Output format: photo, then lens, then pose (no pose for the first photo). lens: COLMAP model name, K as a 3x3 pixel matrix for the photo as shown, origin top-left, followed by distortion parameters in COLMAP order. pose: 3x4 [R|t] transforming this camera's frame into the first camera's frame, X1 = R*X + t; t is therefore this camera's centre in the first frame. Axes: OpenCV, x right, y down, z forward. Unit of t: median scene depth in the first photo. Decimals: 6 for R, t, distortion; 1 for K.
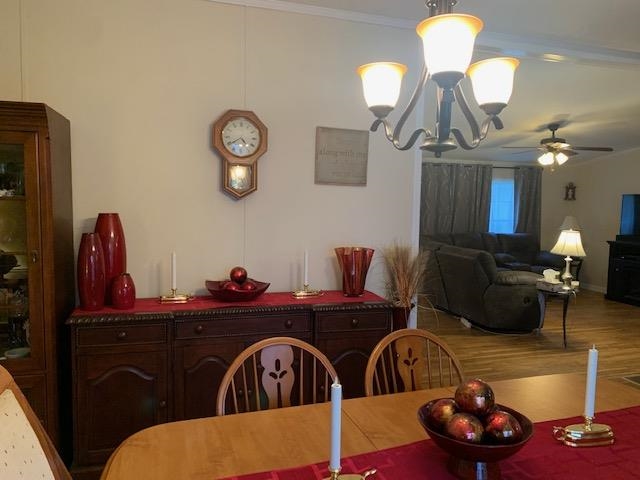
lens RADIAL K [[496.3, 0, 319.5], [0, 496.3, 239.8], [0, 0, 1]] dist [0.026224, -0.029693]
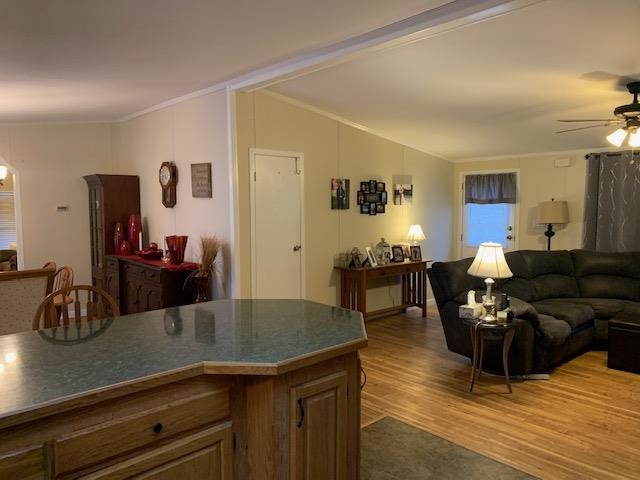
lens RADIAL K [[496.3, 0, 312.2], [0, 496.3, 246.1], [0, 0, 1]] dist [0.026224, -0.029693]
pose [[0.391546, 0.050981, -0.918745, 0.901551], [-0.067138, 0.997386, 0.026732, -0.011264], [0.917706, 0.051216, 0.393945, 0.380995]]
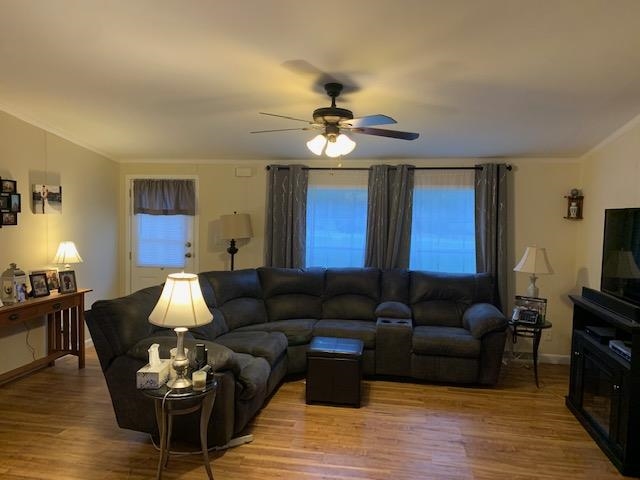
lens RADIAL K [[496.3, 0, 322.7], [0, 496.3, 238.6], [0, 0, 1]] dist [0.026224, -0.029693]
pose [[0.878106, 0.015349, -0.478220, 0.727868], [-0.041632, 0.998146, -0.044407, -0.030385], [0.476652, 0.058904, 0.877117, 0.510561]]
